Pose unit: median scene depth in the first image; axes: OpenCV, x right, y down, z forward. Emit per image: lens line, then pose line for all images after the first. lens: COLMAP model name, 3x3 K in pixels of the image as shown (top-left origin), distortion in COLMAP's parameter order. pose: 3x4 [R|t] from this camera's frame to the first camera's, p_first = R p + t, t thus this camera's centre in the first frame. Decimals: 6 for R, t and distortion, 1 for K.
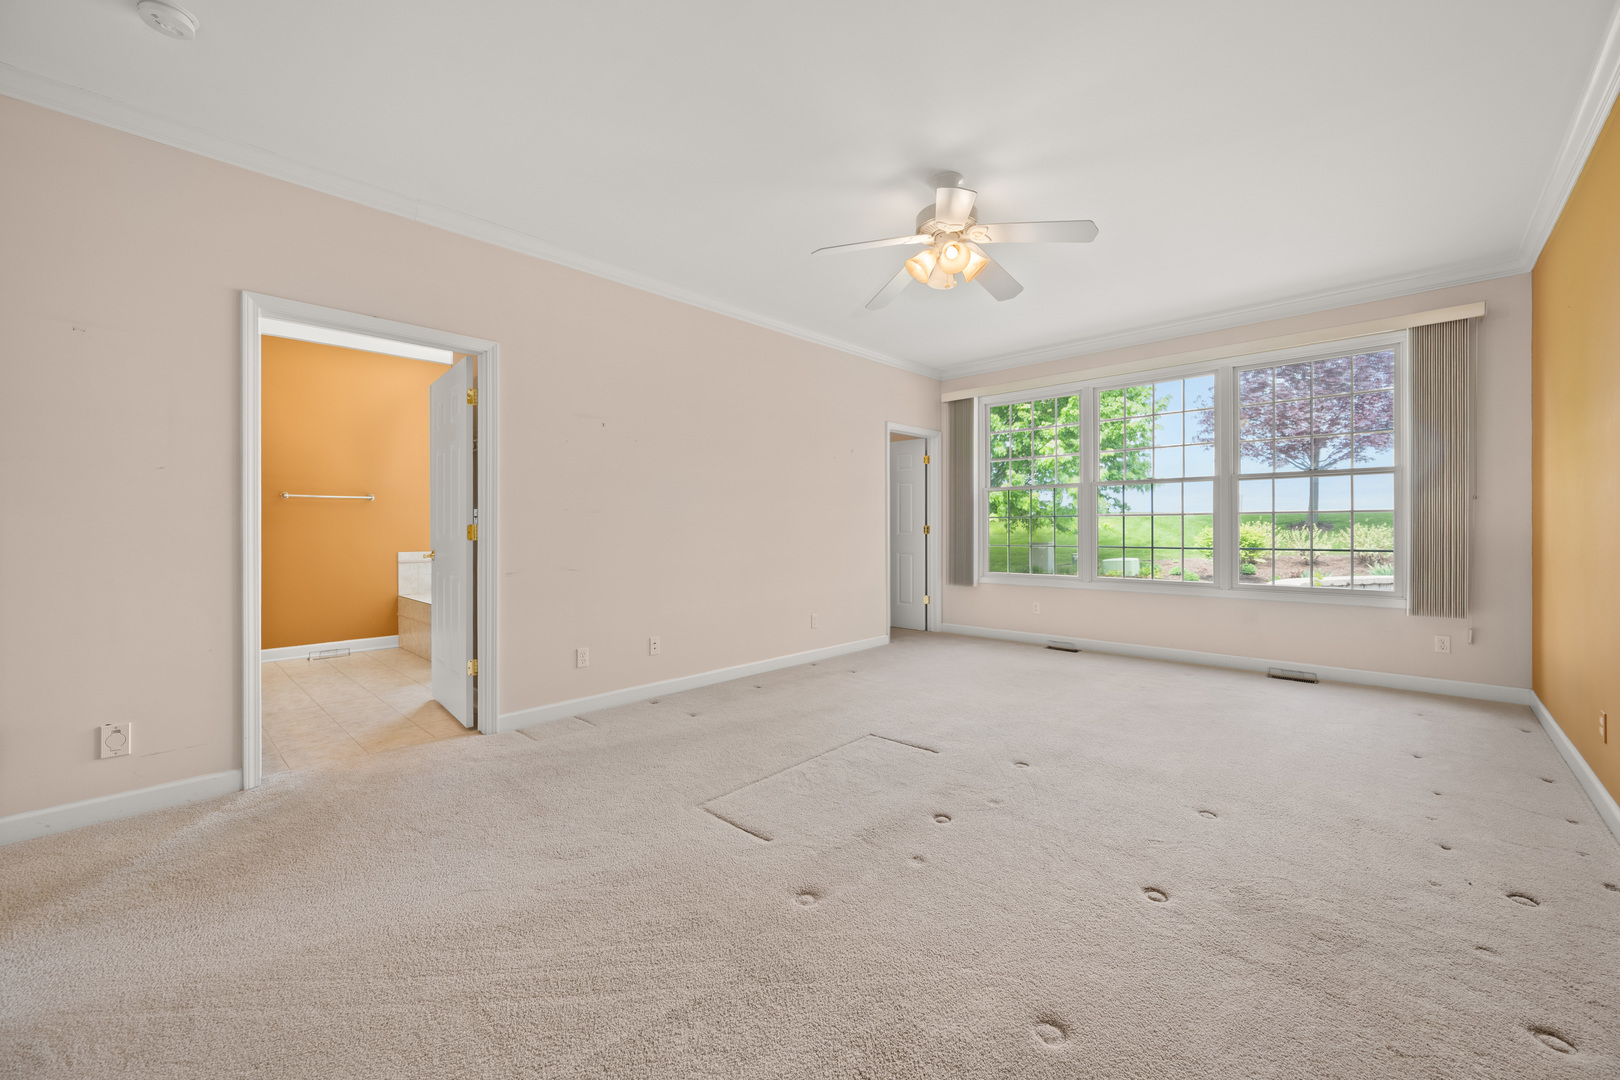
lens RADIAL K [[638.5, 0, 814.9], [0, 638.5, 531.4], [0, 0, 1]] dist [0.003611, -0.000083]
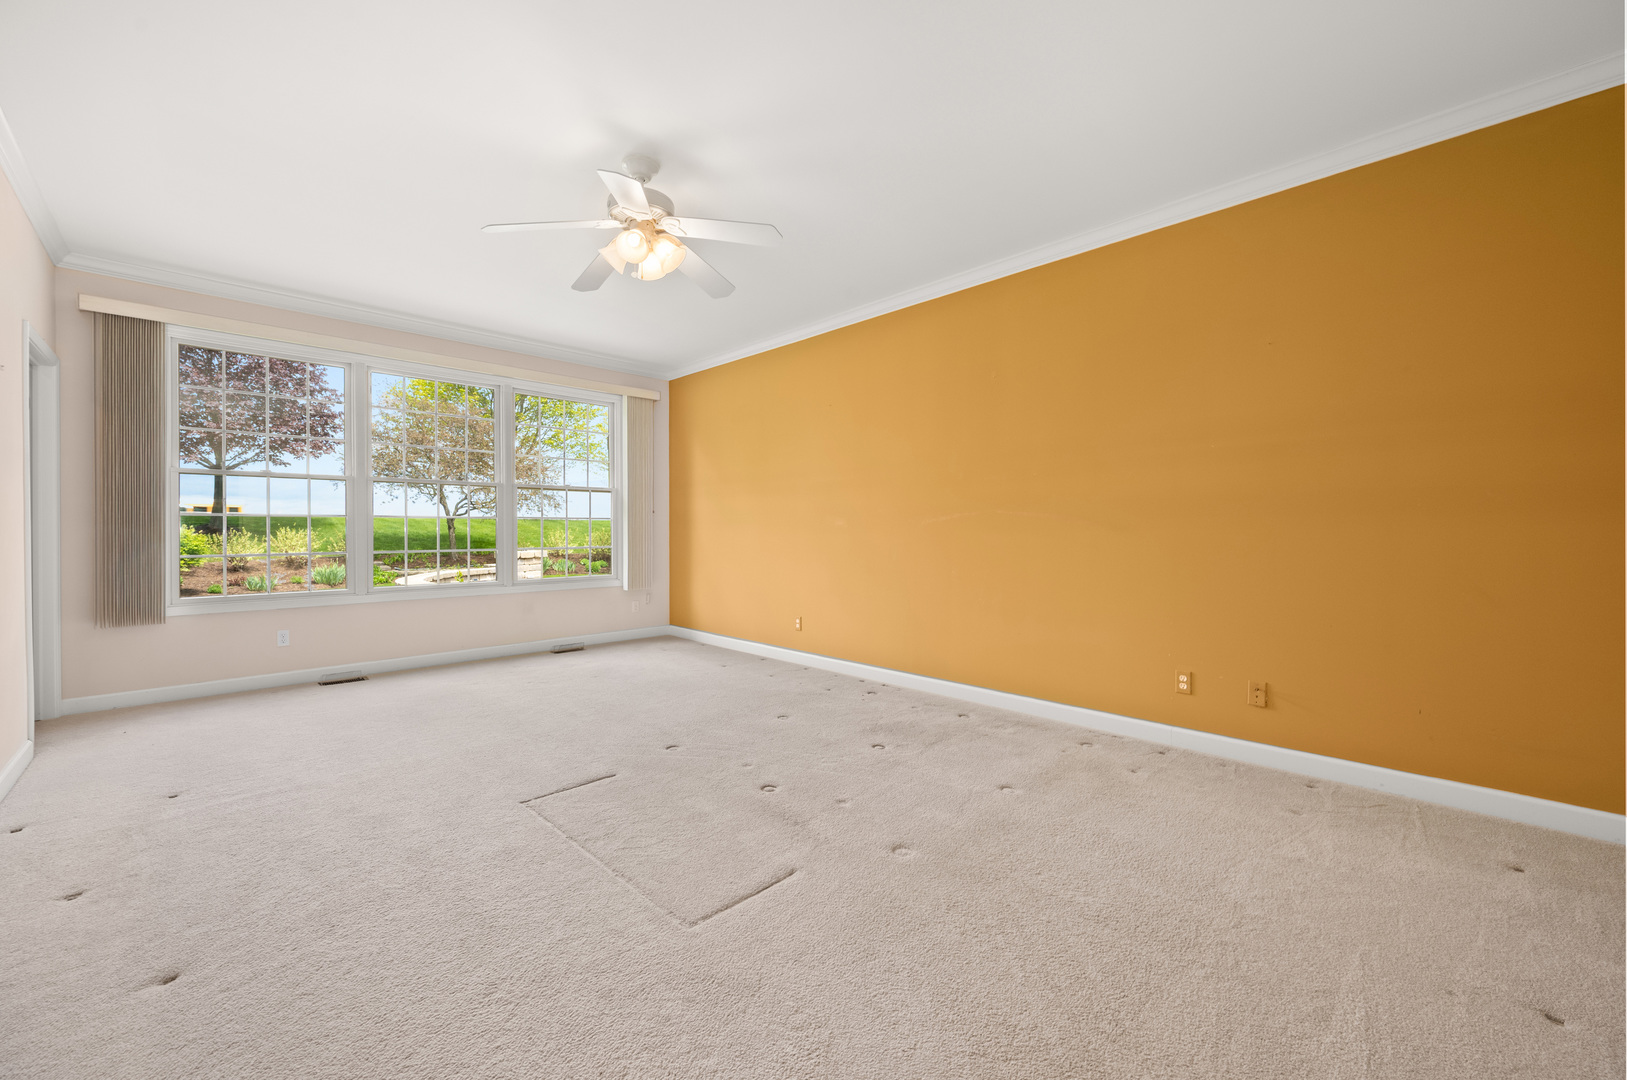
lens RADIAL K [[641.2, 0, 818.4], [0, 641.2, 531.4], [0, 0, 1]] dist [0.003611, -0.000083]
pose [[0.036155, 0.001490, 0.999345, -0.379448], [0.005274, 0.999985, -0.001682, 0.000478], [-0.999332, 0.005332, 0.036146, 0.357632]]
